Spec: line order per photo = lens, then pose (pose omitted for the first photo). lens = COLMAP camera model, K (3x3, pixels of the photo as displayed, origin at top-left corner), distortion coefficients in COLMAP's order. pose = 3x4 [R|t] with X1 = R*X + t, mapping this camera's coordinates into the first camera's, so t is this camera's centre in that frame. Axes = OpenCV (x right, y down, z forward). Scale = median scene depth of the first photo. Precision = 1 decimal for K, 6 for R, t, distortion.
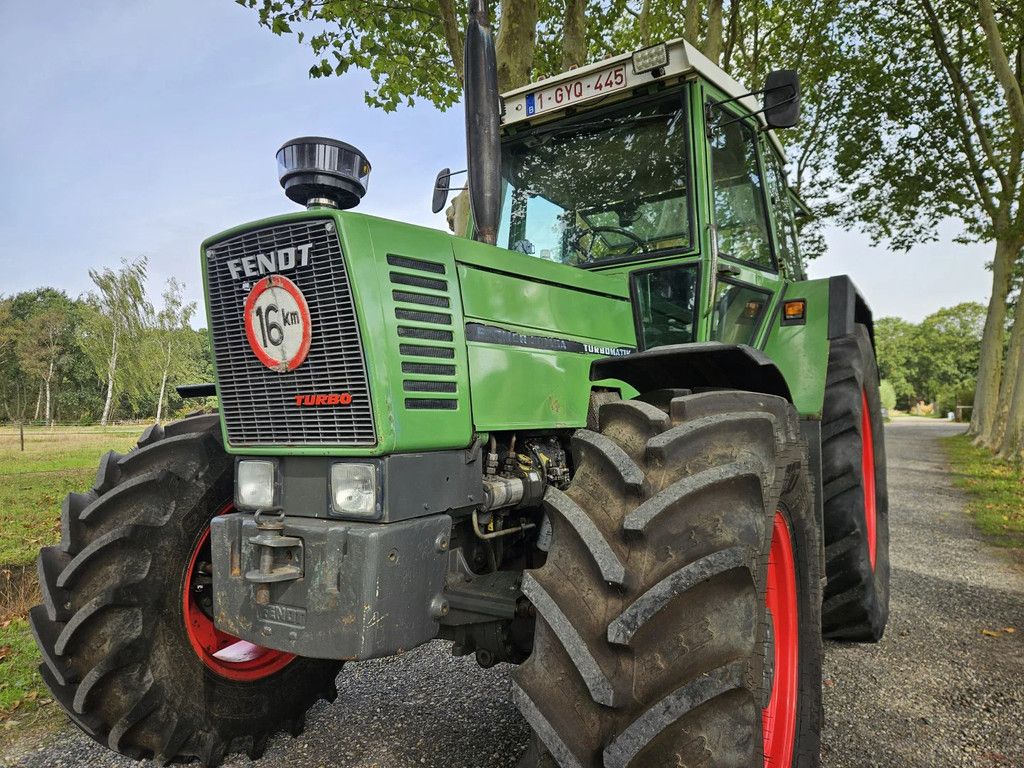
lens RADIAL K [[679.1, 0, 508.2], [0, 679.1, 386.0], [0, 0, 1]] dist [0.057112, -0.037513]
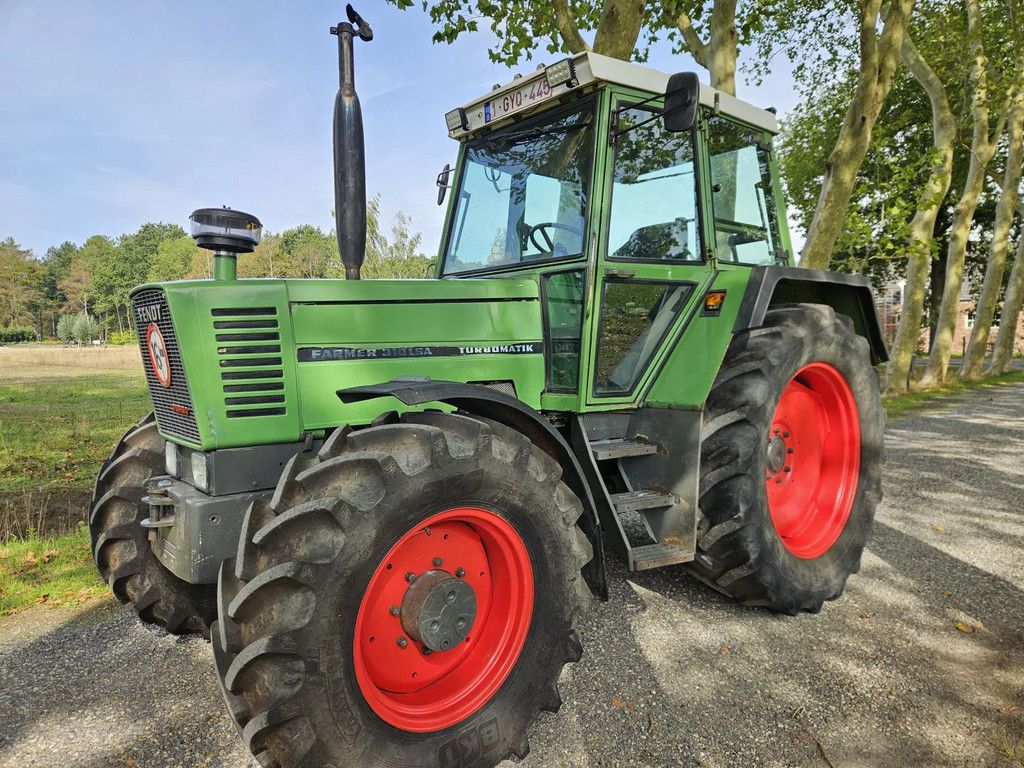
lens RADIAL K [[679.1, 0, 504.2], [0, 679.1, 381.7], [0, 0, 1]] dist [0.057112, -0.037513]
pose [[0.949874, 0.029036, -0.311283, 0.414723], [0.004300, 0.994370, 0.105873, -0.094187], [0.312605, -0.101905, 0.944401, -0.084170]]
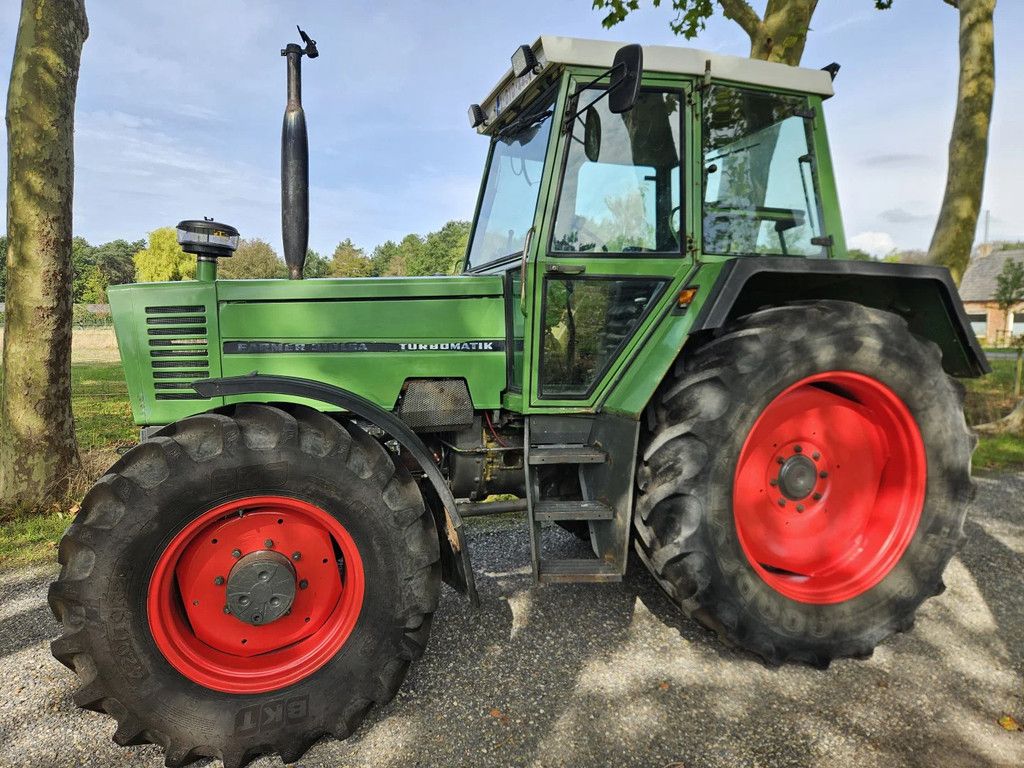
lens RADIAL K [[679.1, 0, 507.4], [0, 679.1, 385.2], [0, 0, 1]] dist [0.057112, -0.037513]
pose [[0.765679, 0.078564, -0.638407, 0.782014], [0.003888, 0.991929, 0.126733, -0.105506], [0.643211, -0.099519, 0.759194, 0.127504]]
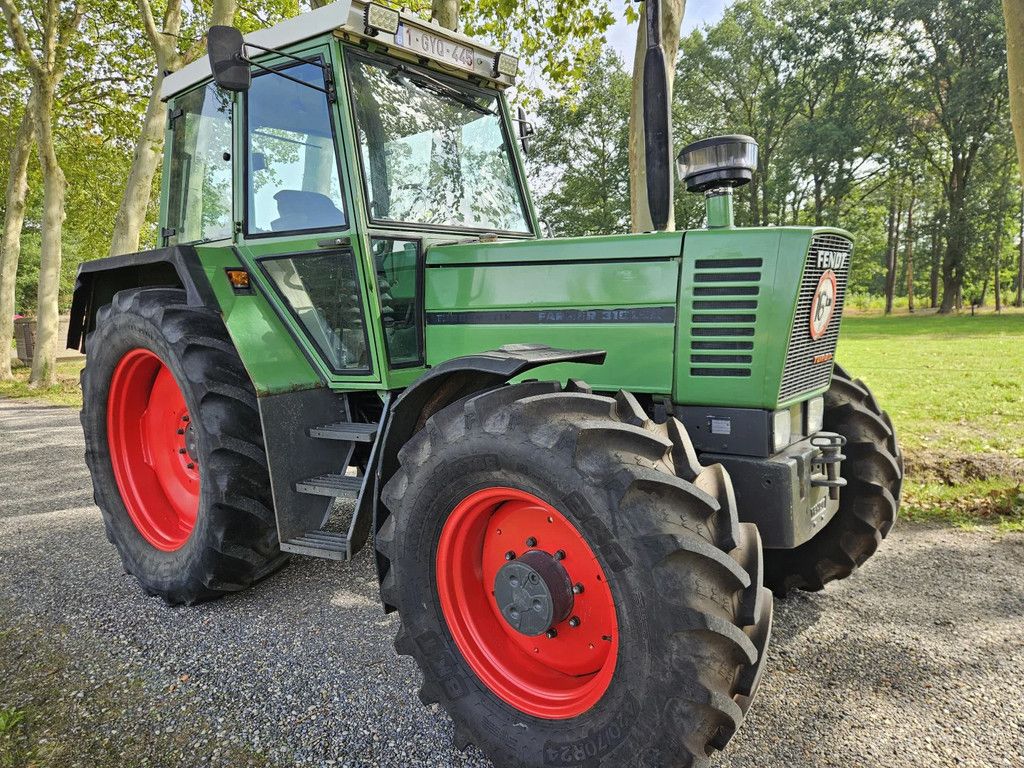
lens RADIAL K [[679.1, 0, 507.3], [0, 679.1, 380.8], [0, 0, 1]] dist [0.057112, -0.037513]
pose [[0.145374, -0.098136, 0.984498, -0.901417], [-0.000502, 0.995061, 0.099263, -0.037233], [-0.989377, -0.014924, 0.144606, 0.712185]]
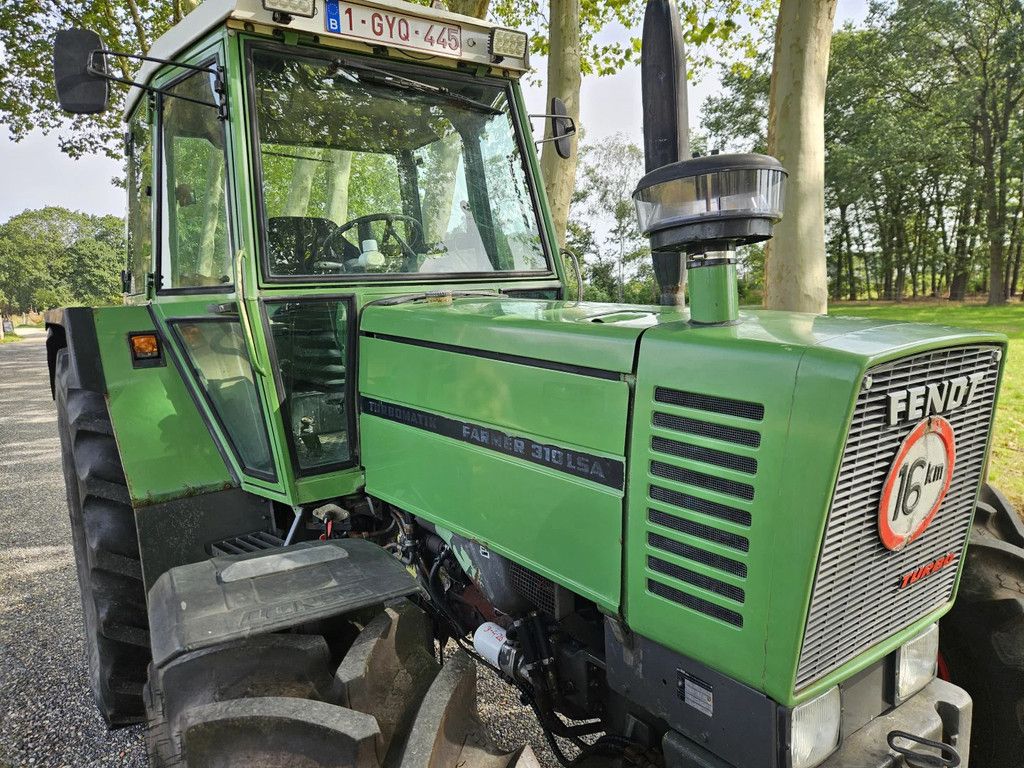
lens RADIAL K [[679.1, 0, 512.6], [0, 679.1, 375.2], [0, 0, 1]] dist [0.057112, -0.037513]
pose [[0.389752, -0.109396, 0.914399, -0.556366], [-0.002010, 0.992816, 0.119634, -0.140320], [-0.920918, -0.048466, 0.386732, 0.554588]]
